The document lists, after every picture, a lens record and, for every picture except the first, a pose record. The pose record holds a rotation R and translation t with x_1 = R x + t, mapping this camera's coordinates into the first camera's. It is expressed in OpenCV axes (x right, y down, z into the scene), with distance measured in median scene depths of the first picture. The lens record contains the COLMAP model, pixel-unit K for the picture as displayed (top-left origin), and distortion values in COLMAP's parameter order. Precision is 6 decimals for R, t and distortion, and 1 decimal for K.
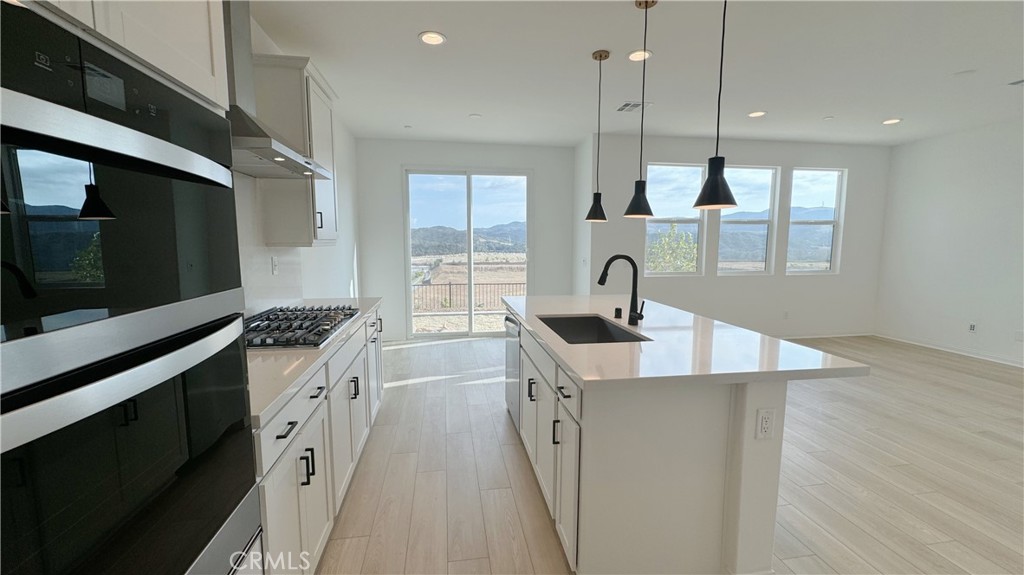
lens RADIAL K [[422.2, 0, 512.0], [0, 422.2, 287.5], [0, 0, 1]] dist [-0.000634, -0.000050]
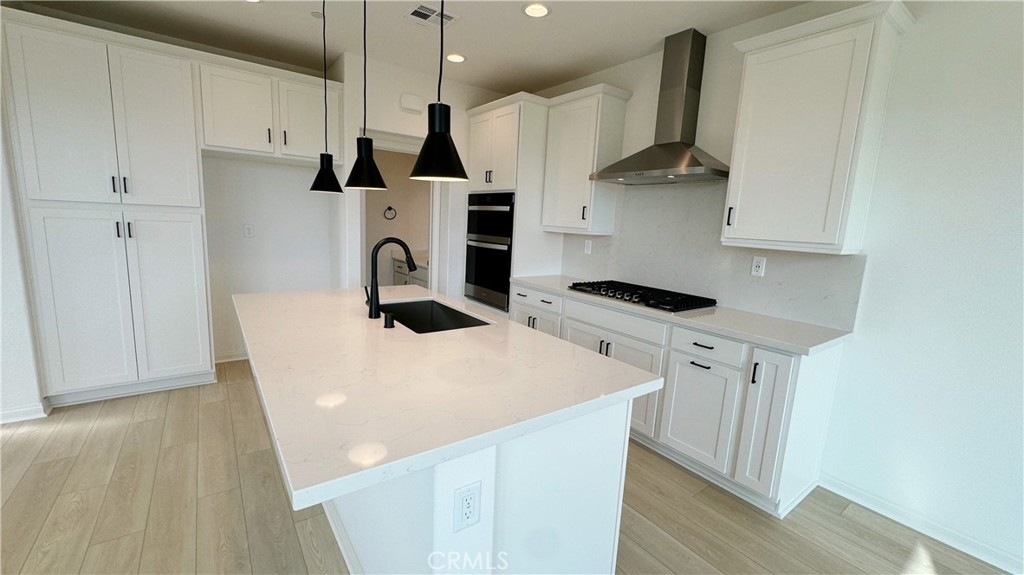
lens RADIAL K [[422.2, 0, 512.0], [0, 422.2, 287.5], [0, 0, 1]] dist [-0.000634, -0.000050]
pose [[-0.895140, 0.020771, -0.445301, 0.332218], [-0.103760, 0.961771, 0.253439, -0.176578], [0.433542, 0.273068, -0.858764, 1.469332]]
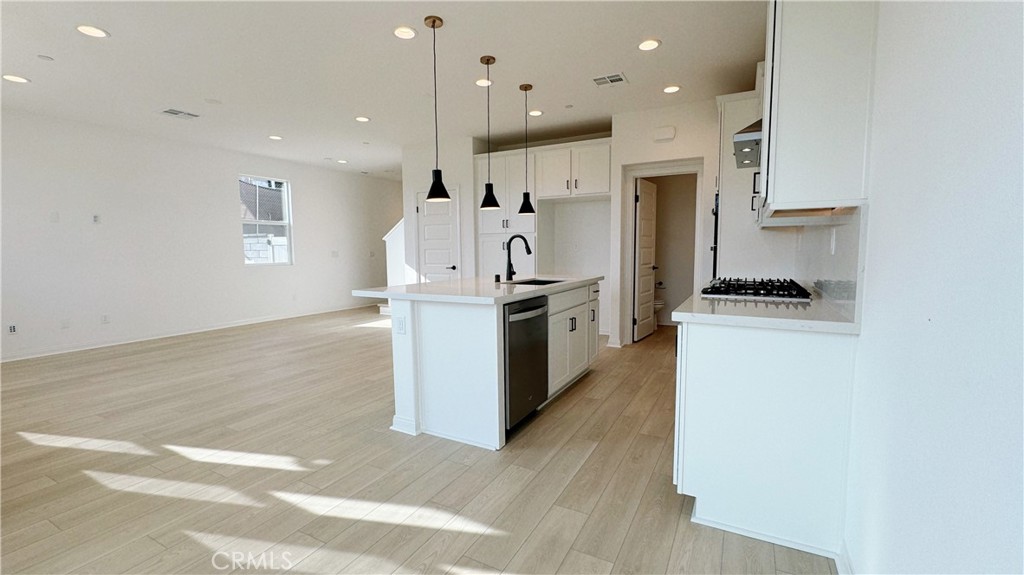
lens RADIAL K [[422.2, 0, 512.0], [0, 422.2, 287.5], [0, 0, 1]] dist [-0.000634, -0.000050]
pose [[-0.788990, -0.055332, 0.611909, -0.529445], [0.075877, 0.979538, 0.186409, -0.137677], [-0.609702, 0.193505, -0.768647, 1.727631]]
